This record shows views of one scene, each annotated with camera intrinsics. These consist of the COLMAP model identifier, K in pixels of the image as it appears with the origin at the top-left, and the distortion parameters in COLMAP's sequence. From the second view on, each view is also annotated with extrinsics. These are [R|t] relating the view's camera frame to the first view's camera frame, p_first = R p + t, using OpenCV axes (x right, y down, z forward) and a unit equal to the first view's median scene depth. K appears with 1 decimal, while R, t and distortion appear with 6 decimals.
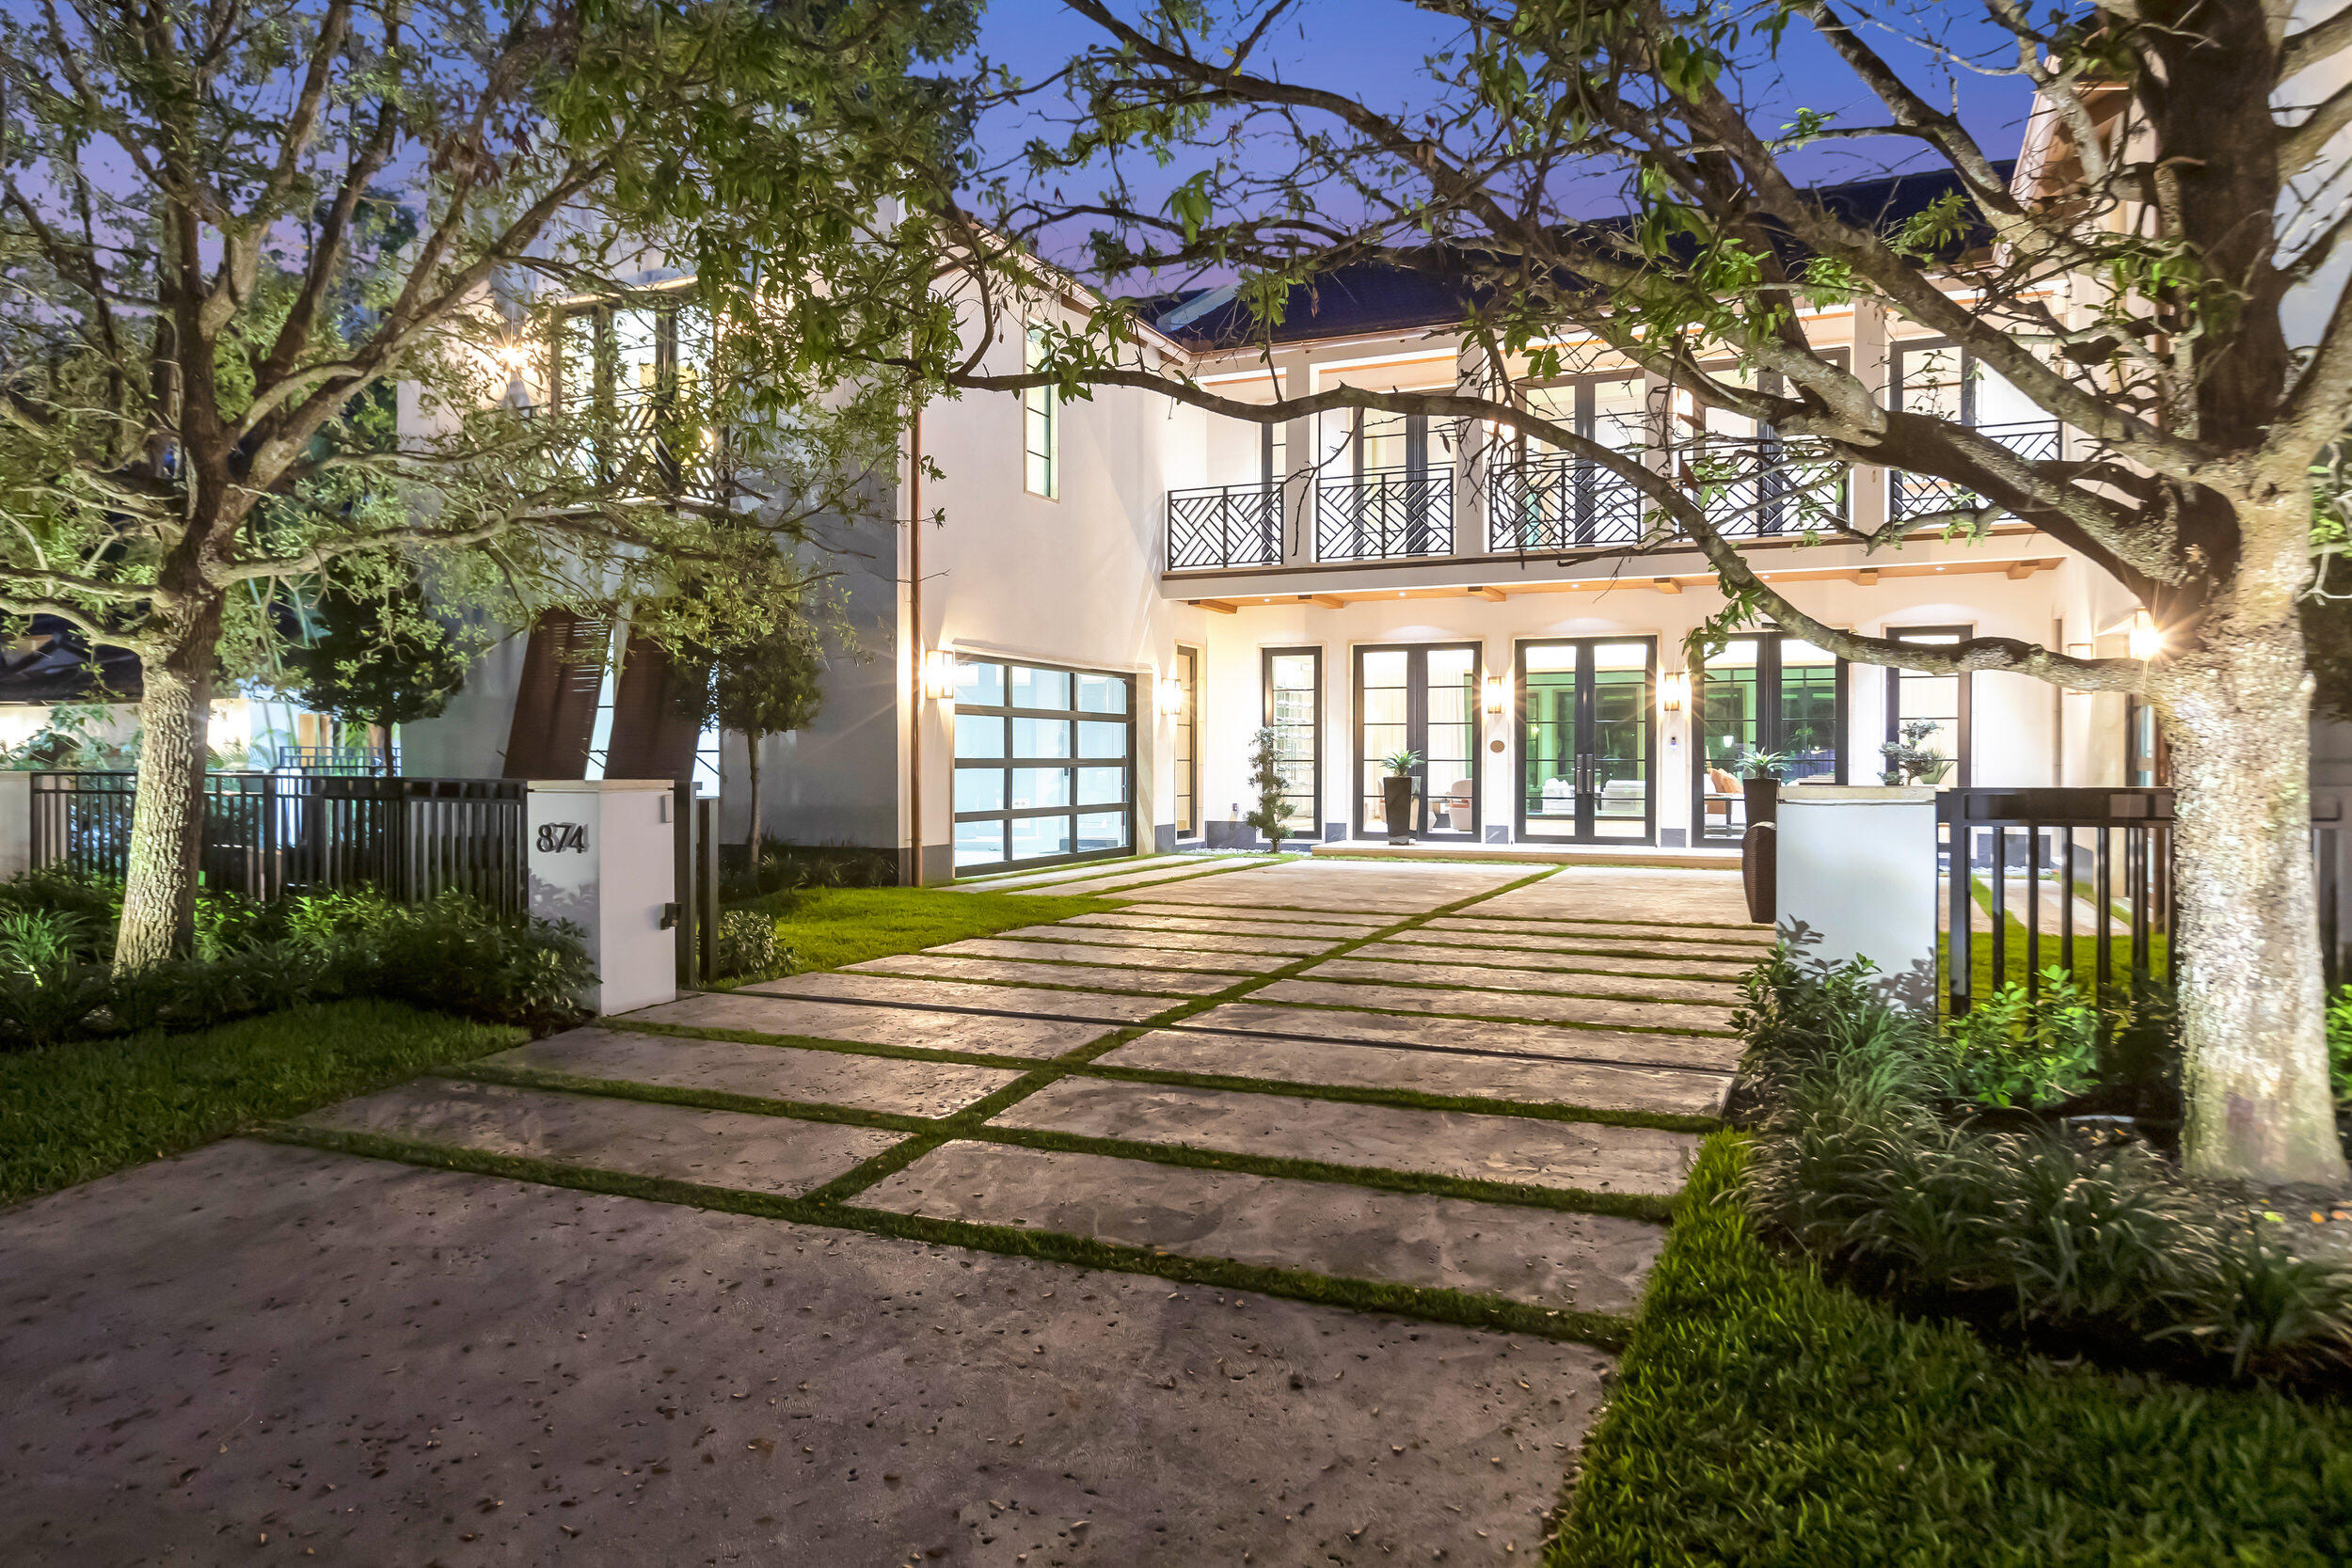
lens RADIAL K [[1507.1, 0, 1176.0], [0, 1507.1, 784.0], [0, 0, 1]] dist [-0.026609, 0.000610]
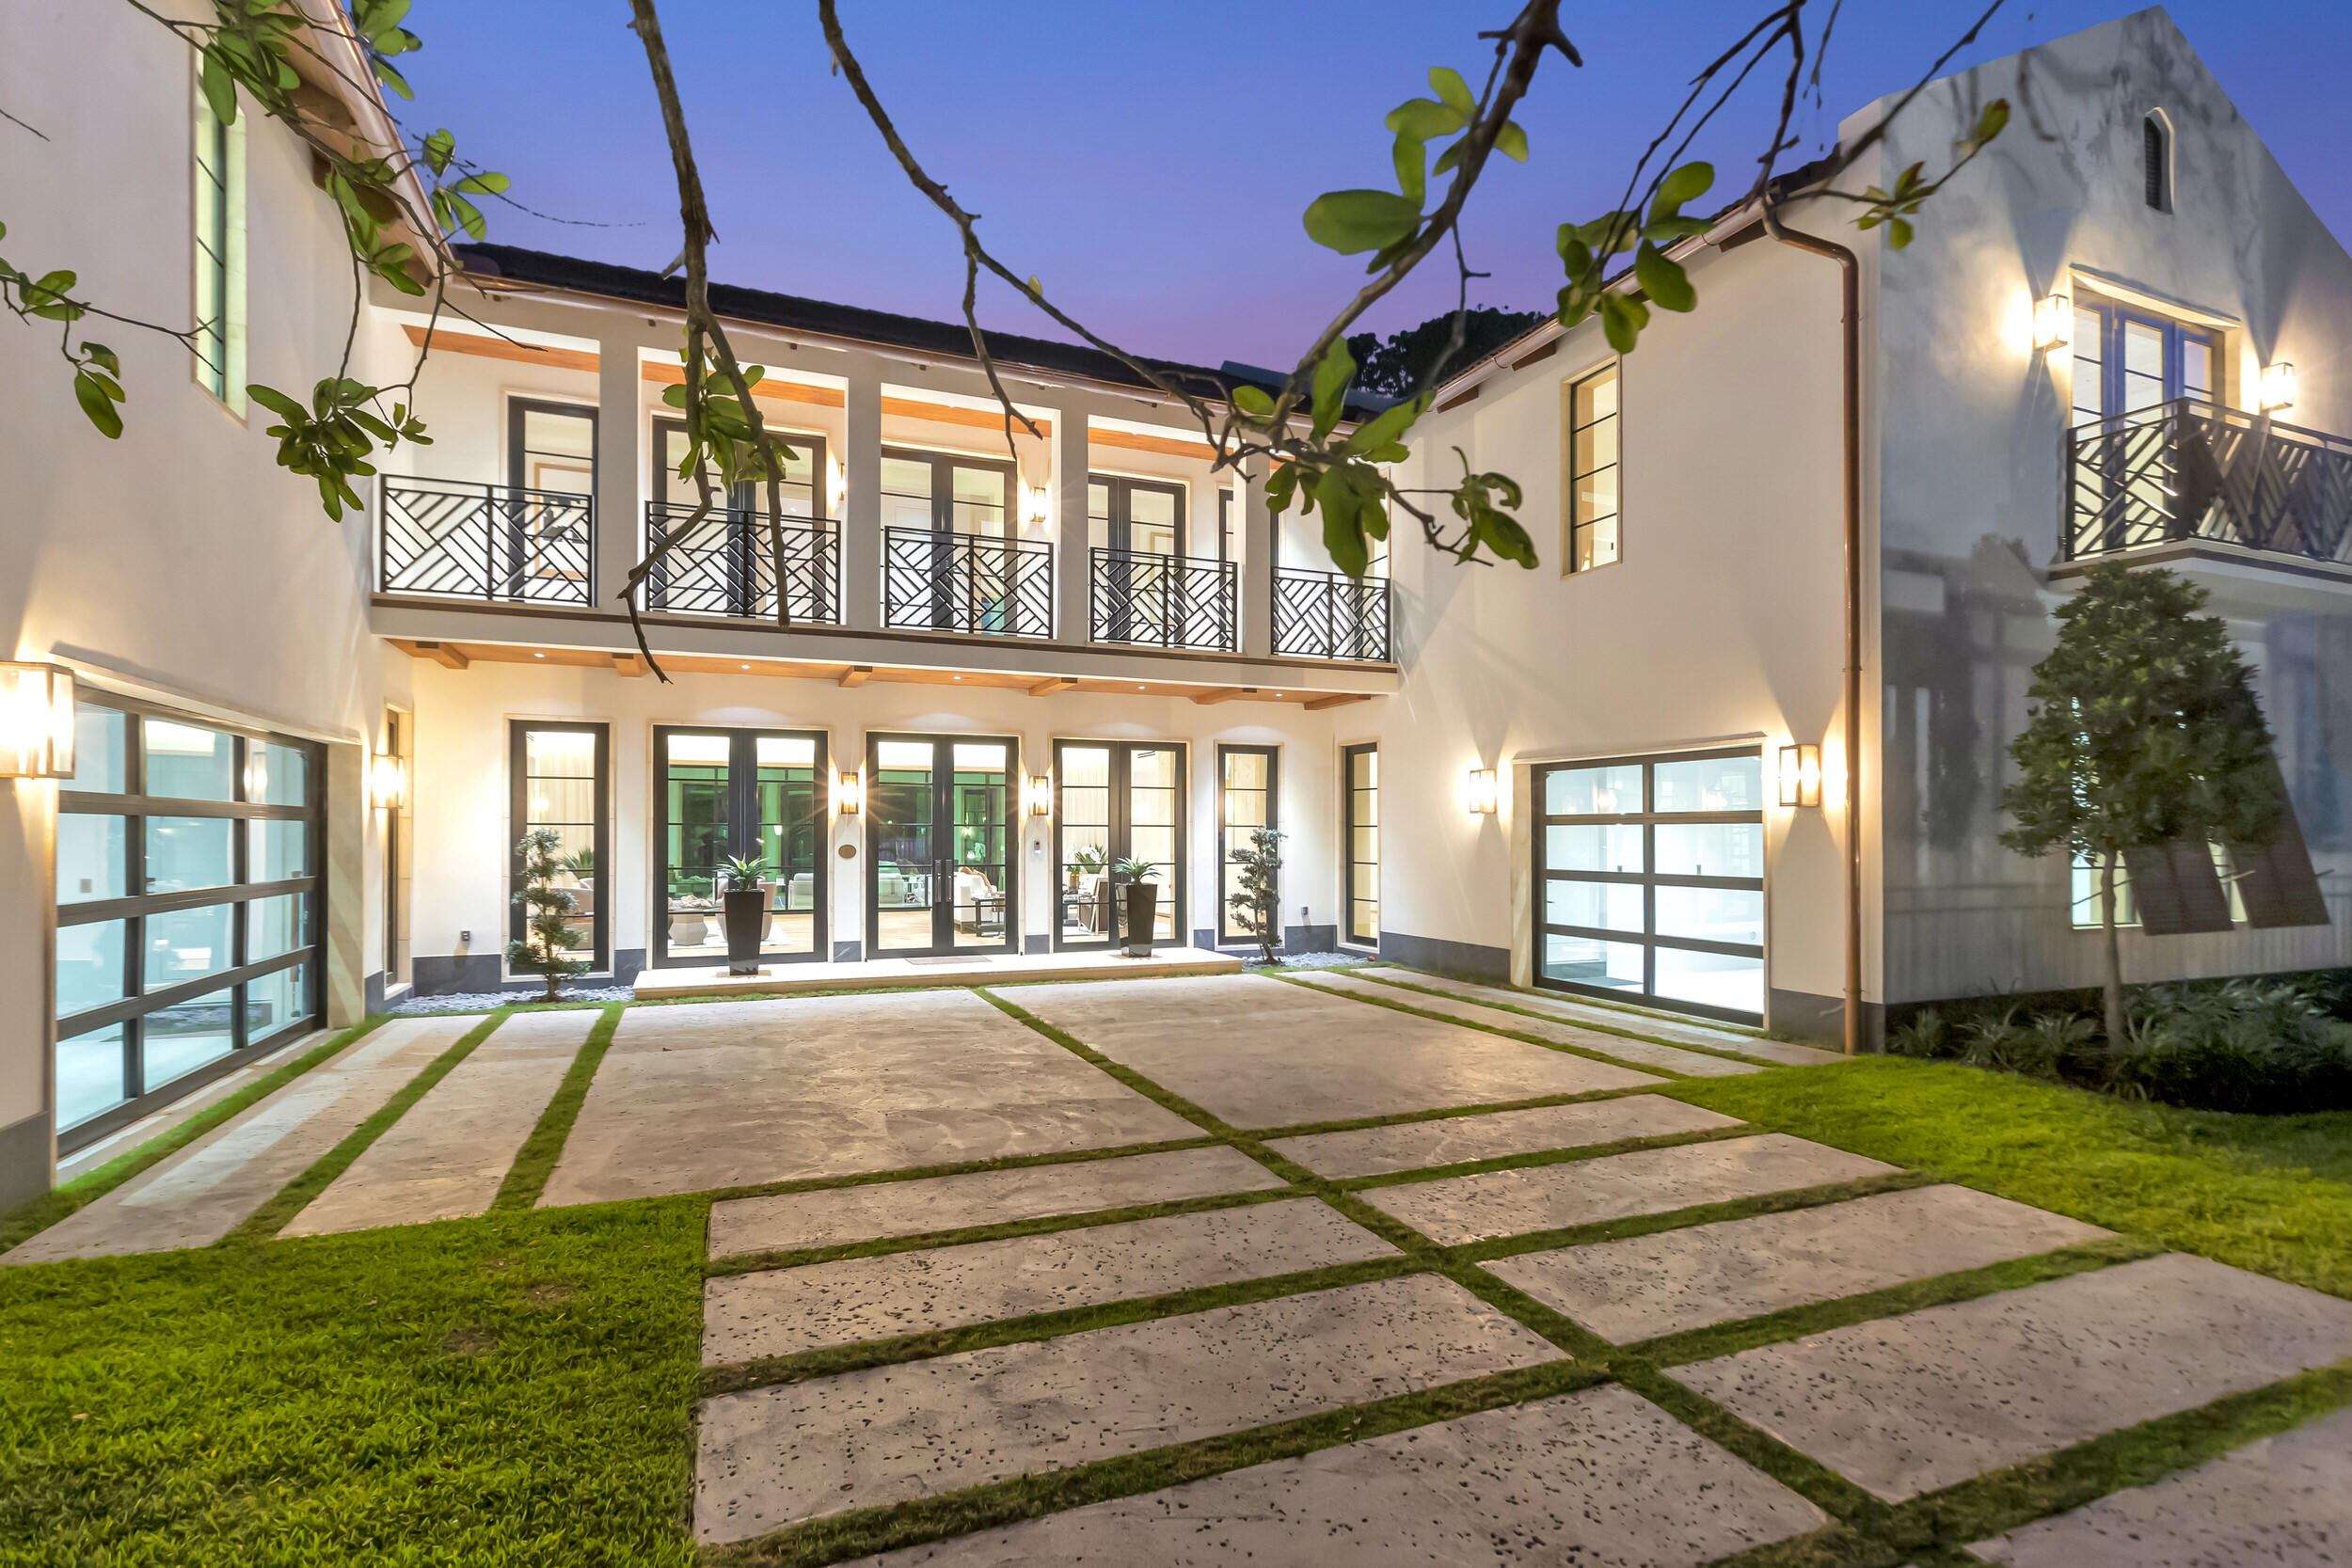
lens RADIAL K [[1156.0, 0, 1247.9], [0, 1156.0, 835.8], [0, 0, 1]] dist [0.003158, 0.000559]
pose [[0.695204, 0.002668, 0.718808, -0.107588], [0.011190, 0.999832, -0.014533, -0.022510], [-0.718726, 0.018147, 0.695057, 0.371800]]
